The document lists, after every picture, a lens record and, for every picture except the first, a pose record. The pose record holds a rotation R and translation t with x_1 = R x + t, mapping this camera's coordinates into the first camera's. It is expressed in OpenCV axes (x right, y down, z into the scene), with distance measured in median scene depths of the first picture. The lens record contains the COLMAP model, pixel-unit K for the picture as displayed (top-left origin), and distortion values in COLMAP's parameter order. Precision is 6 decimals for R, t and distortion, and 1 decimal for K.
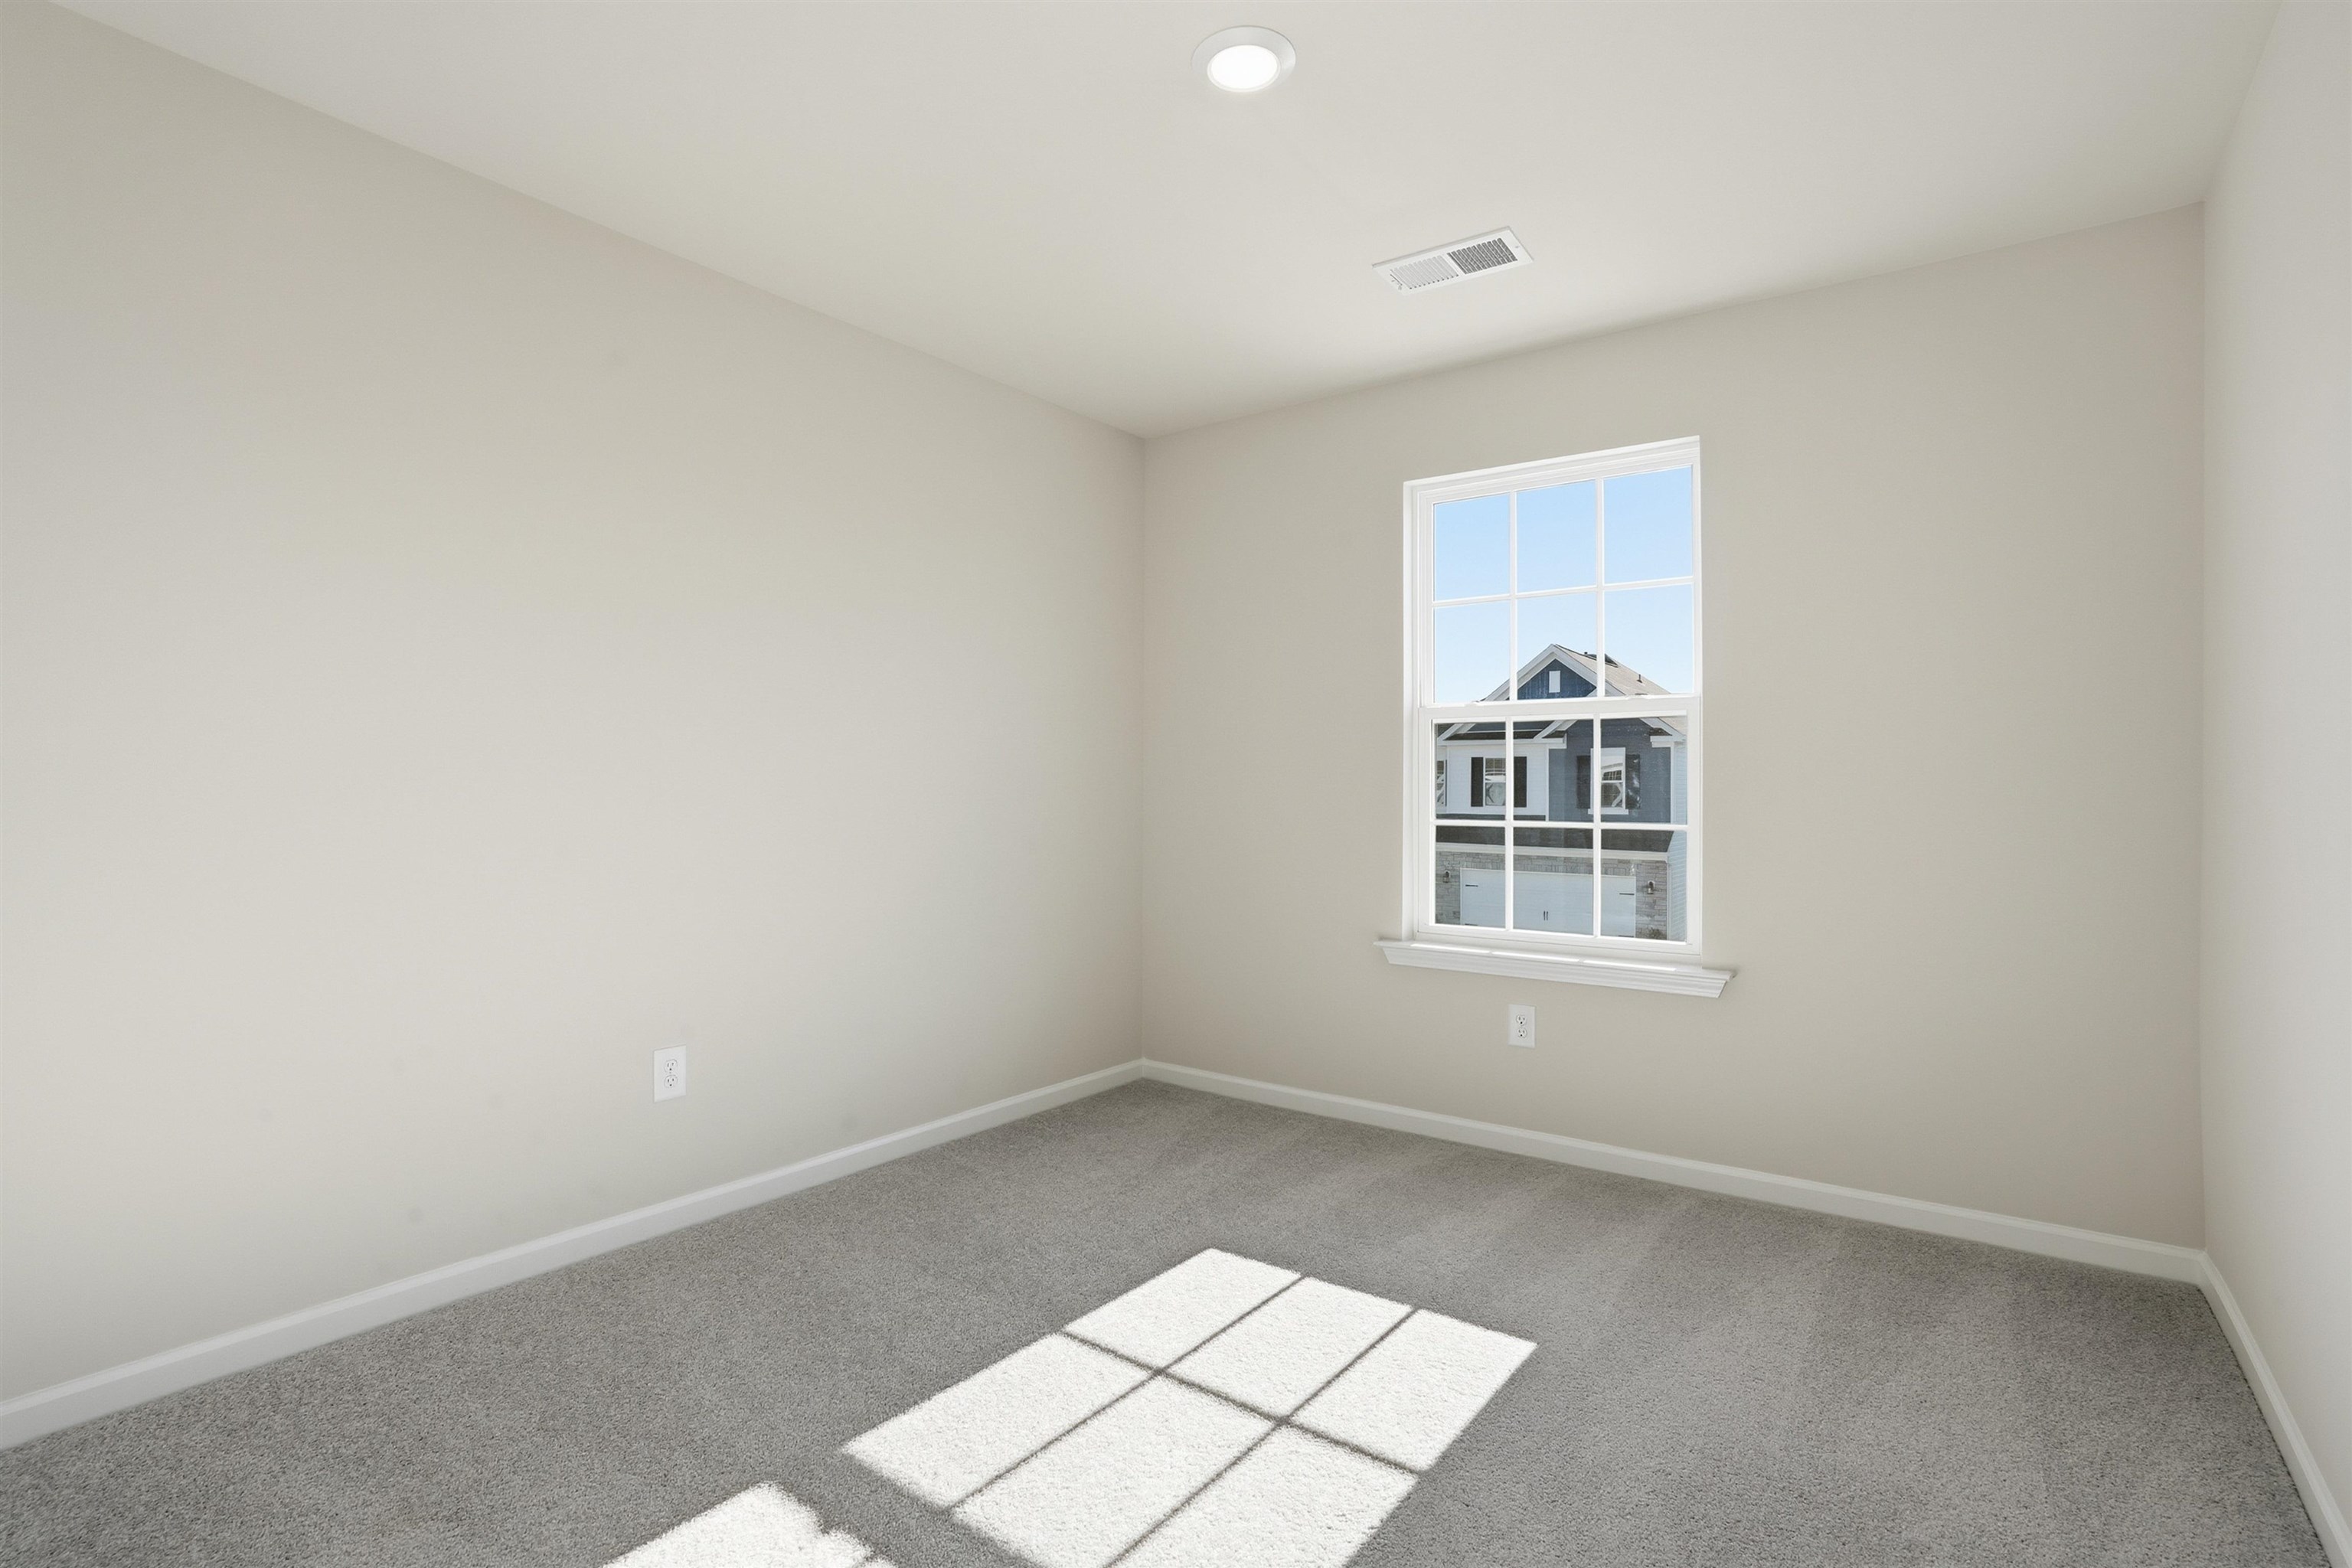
lens RADIAL K [[1100.3, 0, 1182.6], [0, 1100.3, 784.7], [0, 0, 1]] dist [-0.049425, 0.029099]
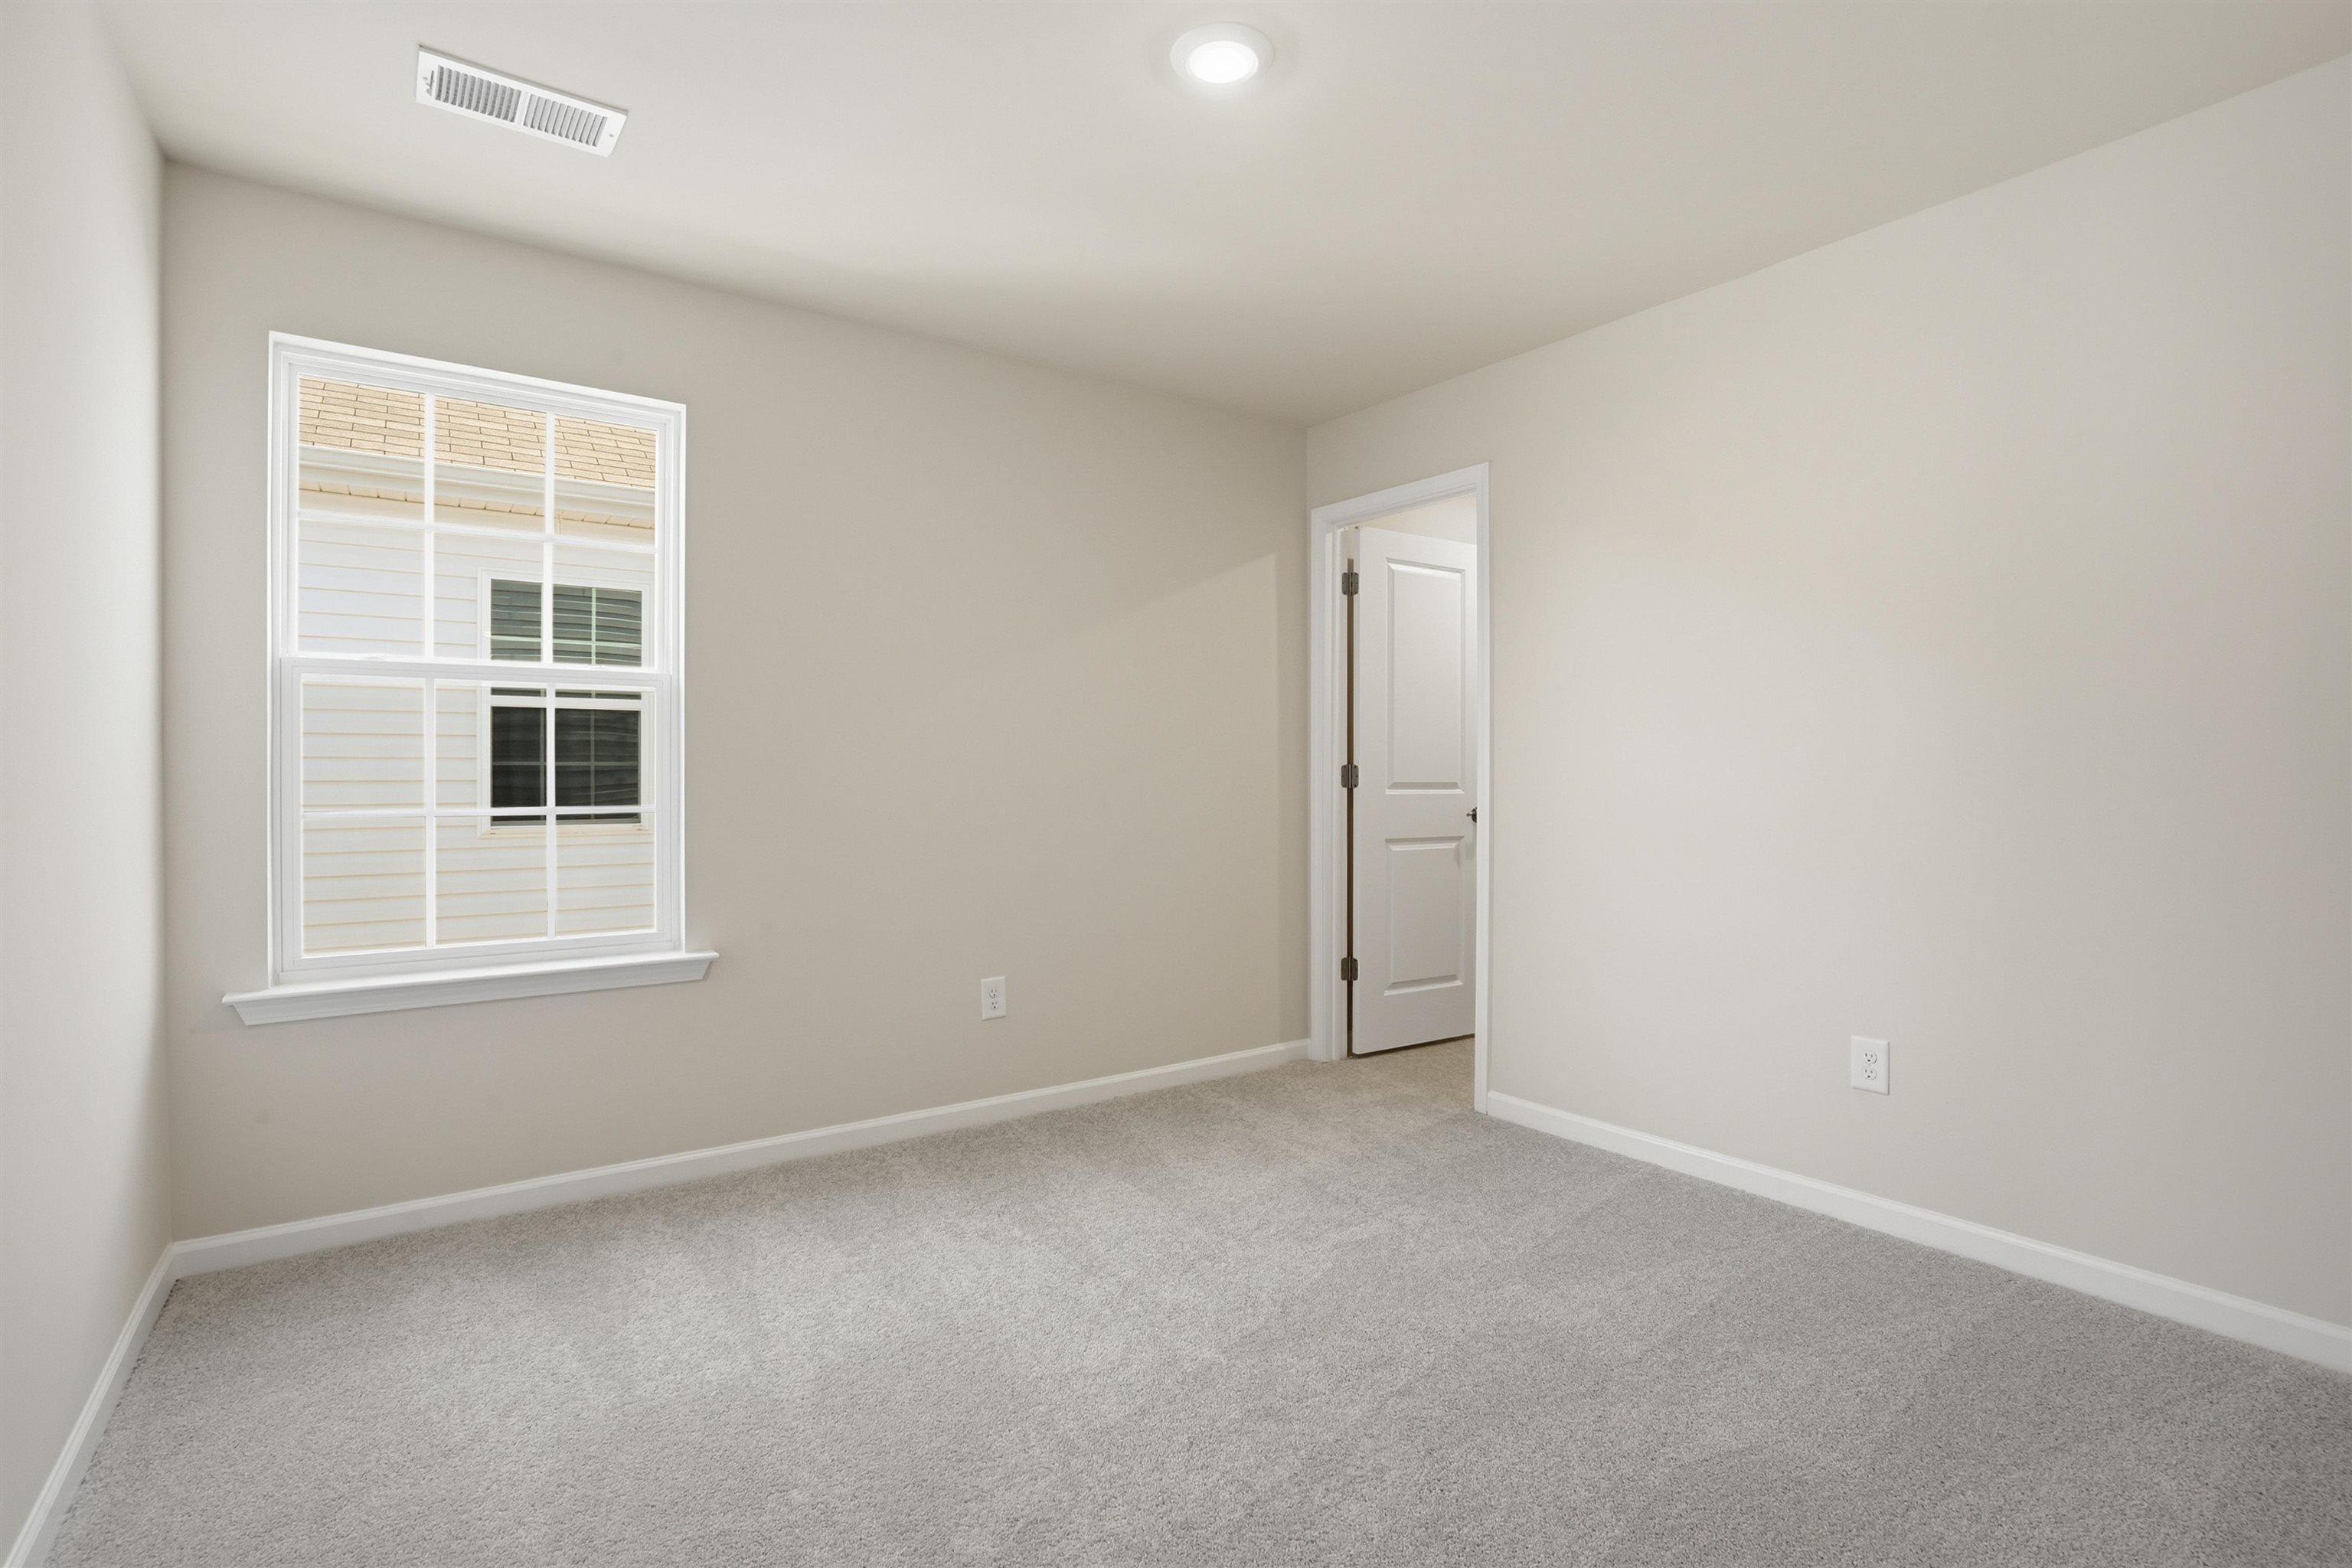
lens RADIAL K [[1125.4, 0, 1176.2], [0, 1125.4, 774.6], [0, 0, 1]] dist [0.001161, 0.000148]
pose [[0.324989, -0.010037, 0.945665, -0.338025], [-0.004859, 0.999913, 0.012282, -0.004479], [-0.945705, -0.008587, 0.324911, 0.248730]]
